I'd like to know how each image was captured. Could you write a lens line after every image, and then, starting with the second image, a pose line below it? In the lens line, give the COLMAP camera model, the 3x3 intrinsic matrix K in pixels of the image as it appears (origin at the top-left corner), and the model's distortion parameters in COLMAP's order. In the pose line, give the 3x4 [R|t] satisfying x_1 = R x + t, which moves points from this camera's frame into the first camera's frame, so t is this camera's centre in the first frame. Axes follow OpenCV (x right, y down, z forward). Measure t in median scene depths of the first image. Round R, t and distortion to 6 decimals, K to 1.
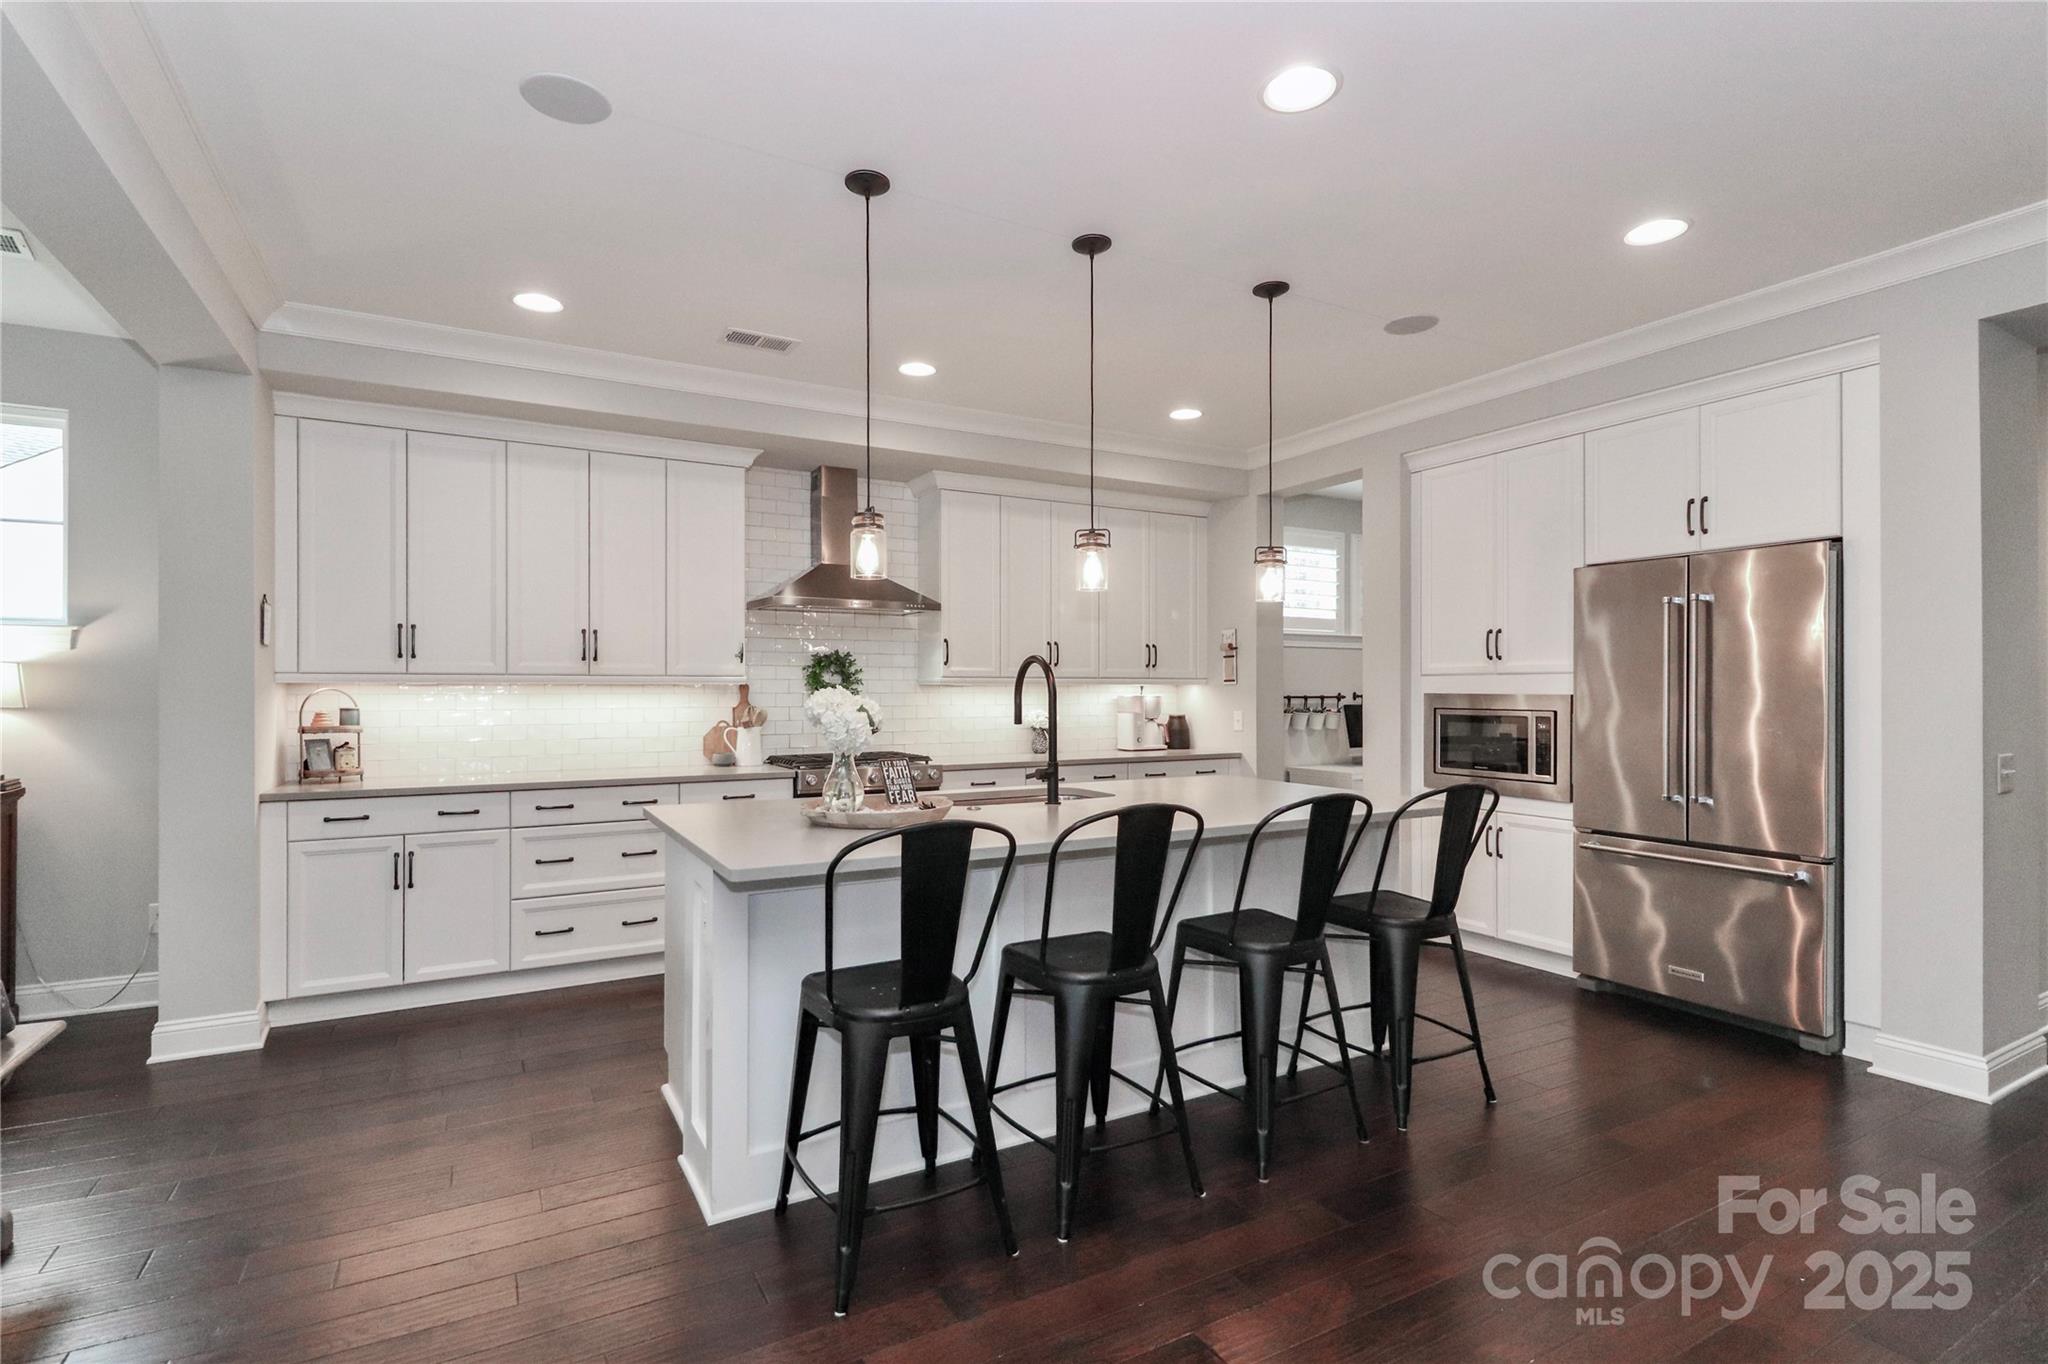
lens RADIAL K [[965.0, 0, 1024.0], [0, 965.0, 682.0], [0, 0, 1]] dist [-0.001623, -0.000530]
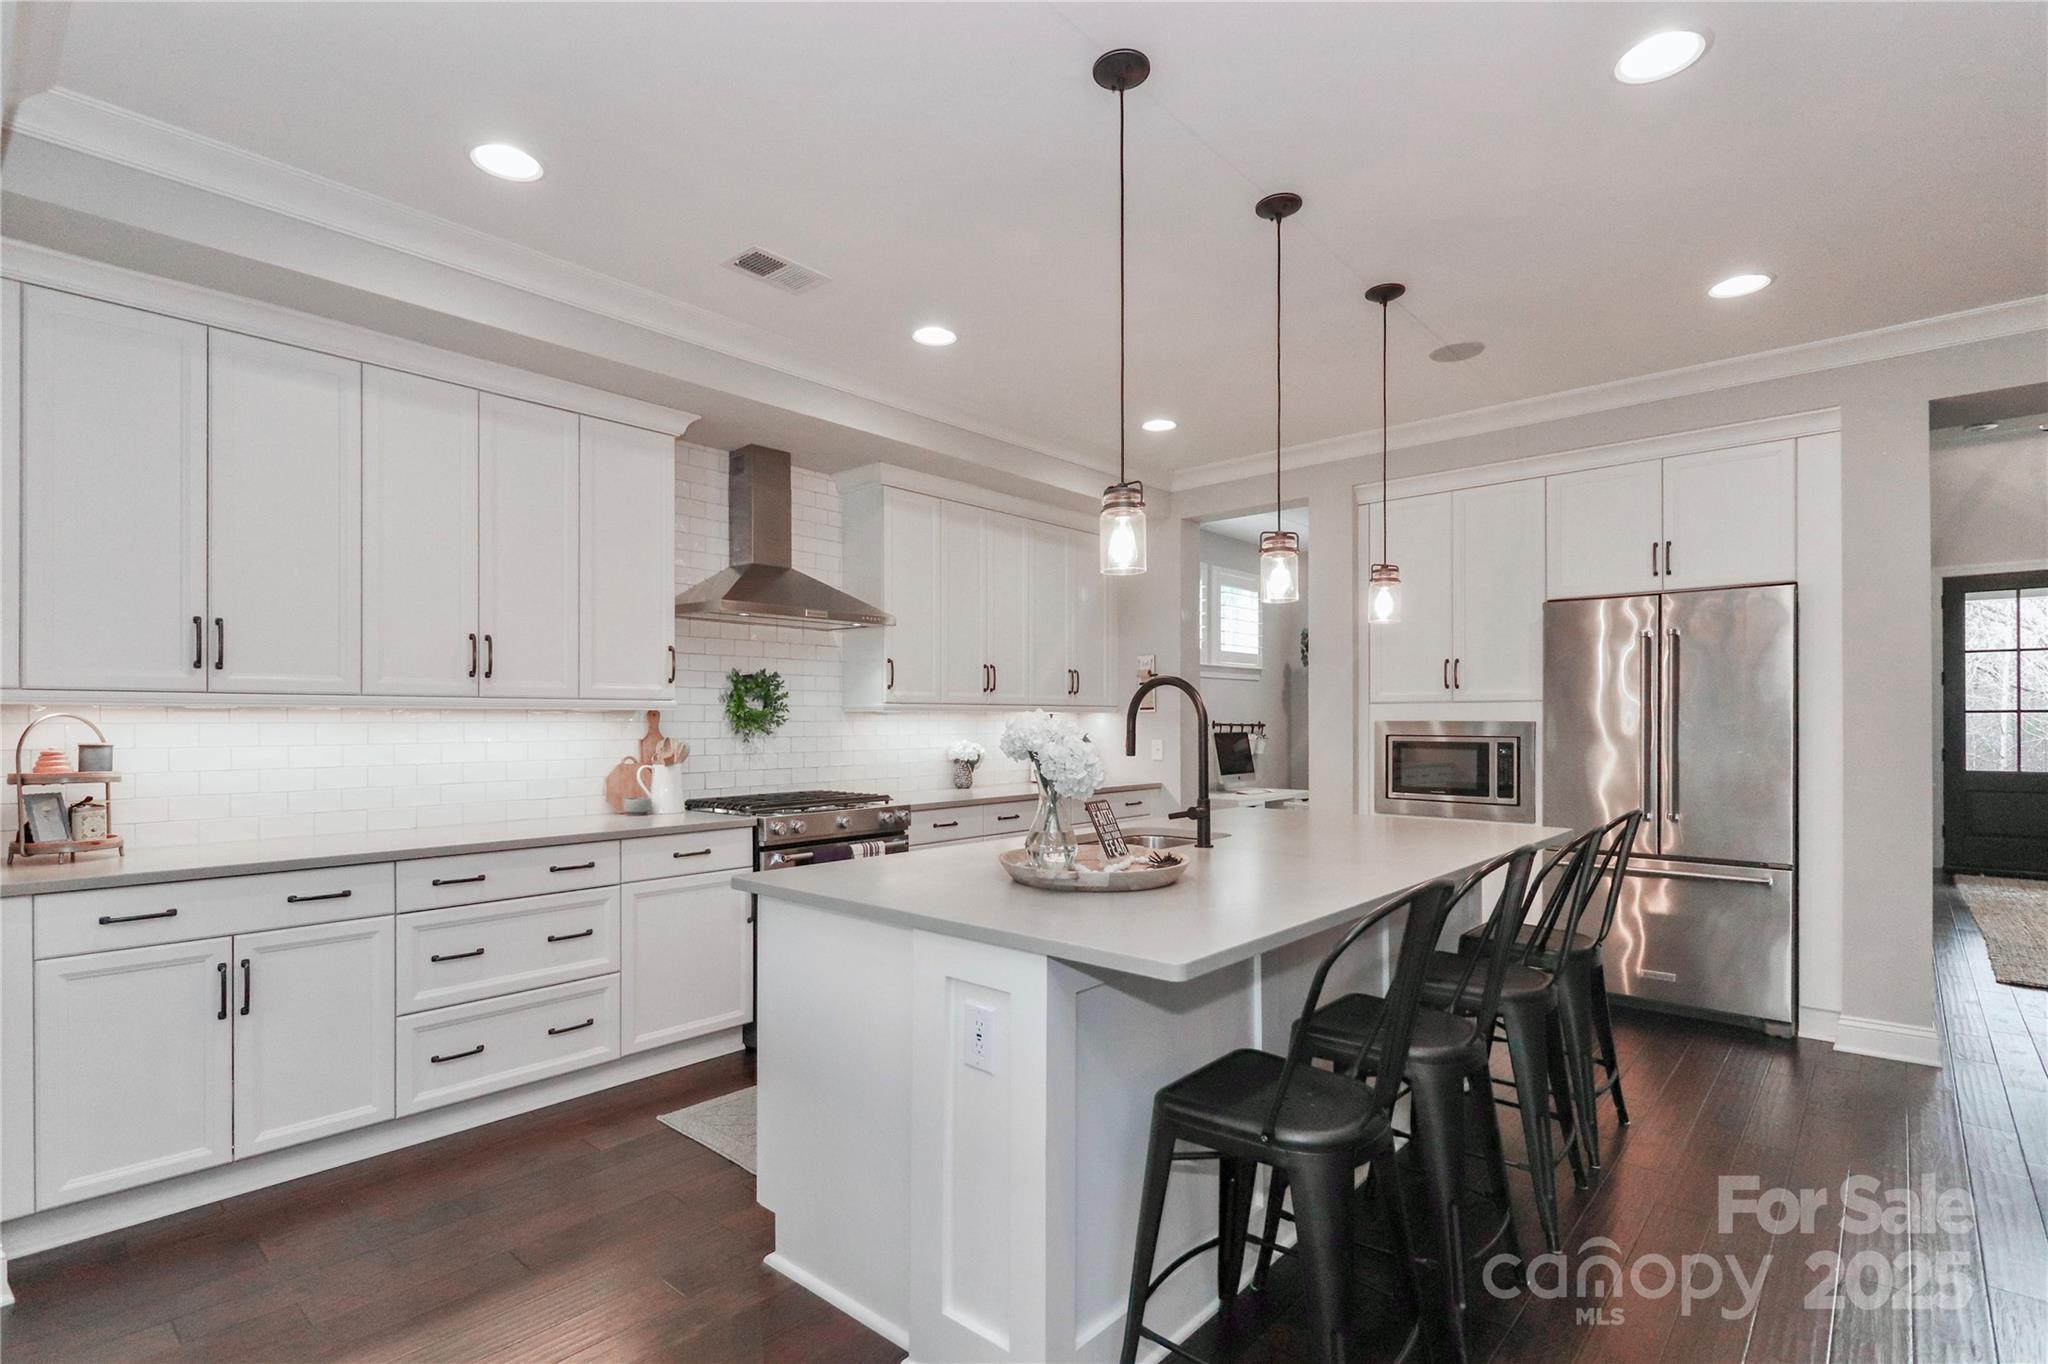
lens RADIAL K [[965.8, 0, 1021.4], [0, 965.8, 713.9], [0, 0, 1]] dist [0.001558, -0.006520]
pose [[0.944832, 0.001440, 0.327552, -0.325560], [-0.001840, 0.999998, 0.000911, 0.004915], [-0.327550, -0.001463, 0.944833, 0.186106]]
